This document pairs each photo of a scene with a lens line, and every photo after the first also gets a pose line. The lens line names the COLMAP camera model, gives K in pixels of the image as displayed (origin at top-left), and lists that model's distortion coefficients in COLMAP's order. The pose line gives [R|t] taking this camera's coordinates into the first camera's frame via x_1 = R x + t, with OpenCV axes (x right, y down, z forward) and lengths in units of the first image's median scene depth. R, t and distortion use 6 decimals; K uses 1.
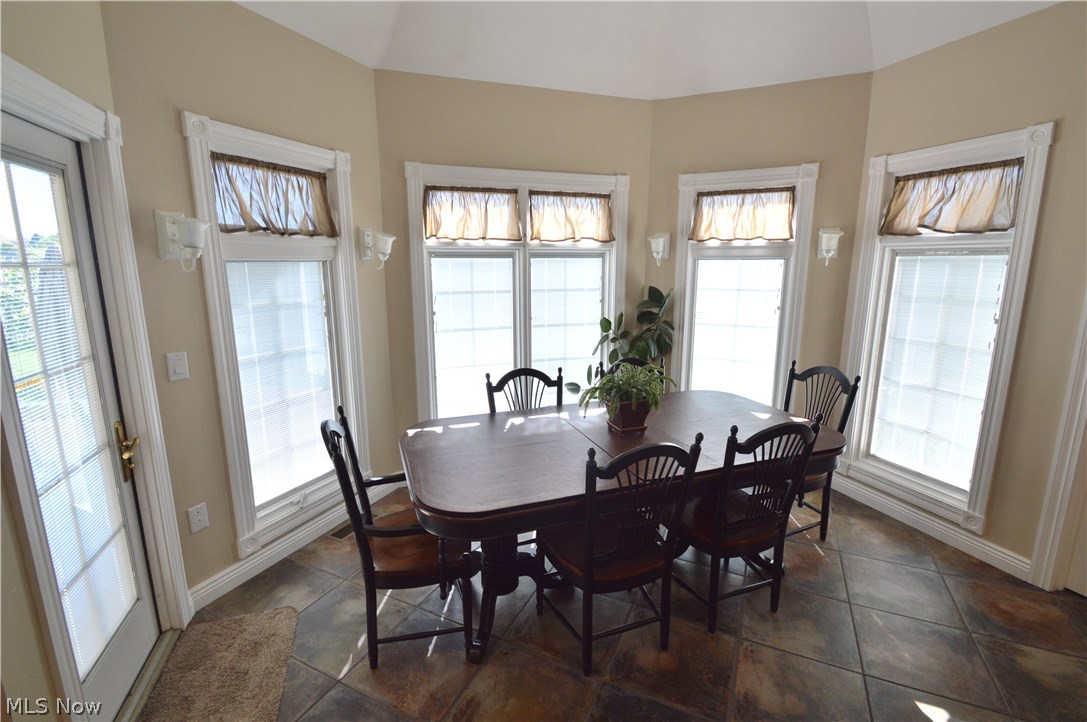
lens RADIAL K [[483.1, 0, 539.2], [0, 483.1, 354.1], [0, 0, 1]] dist [0.015064, -0.016820]
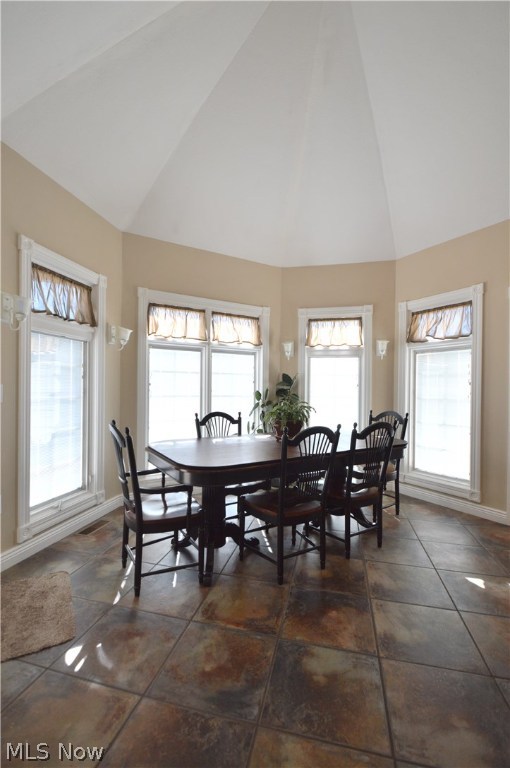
lens RADIAL K [[341.3, 0, 247.8], [0, 341.3, 392.2], [0, 0, 1]] dist [0.015064, -0.016820]
pose [[0.980120, 0.010129, 0.198147, -0.152165], [0.025038, 0.984398, -0.174166, 0.158089], [-0.196820, 0.175665, 0.964574, -0.102322]]
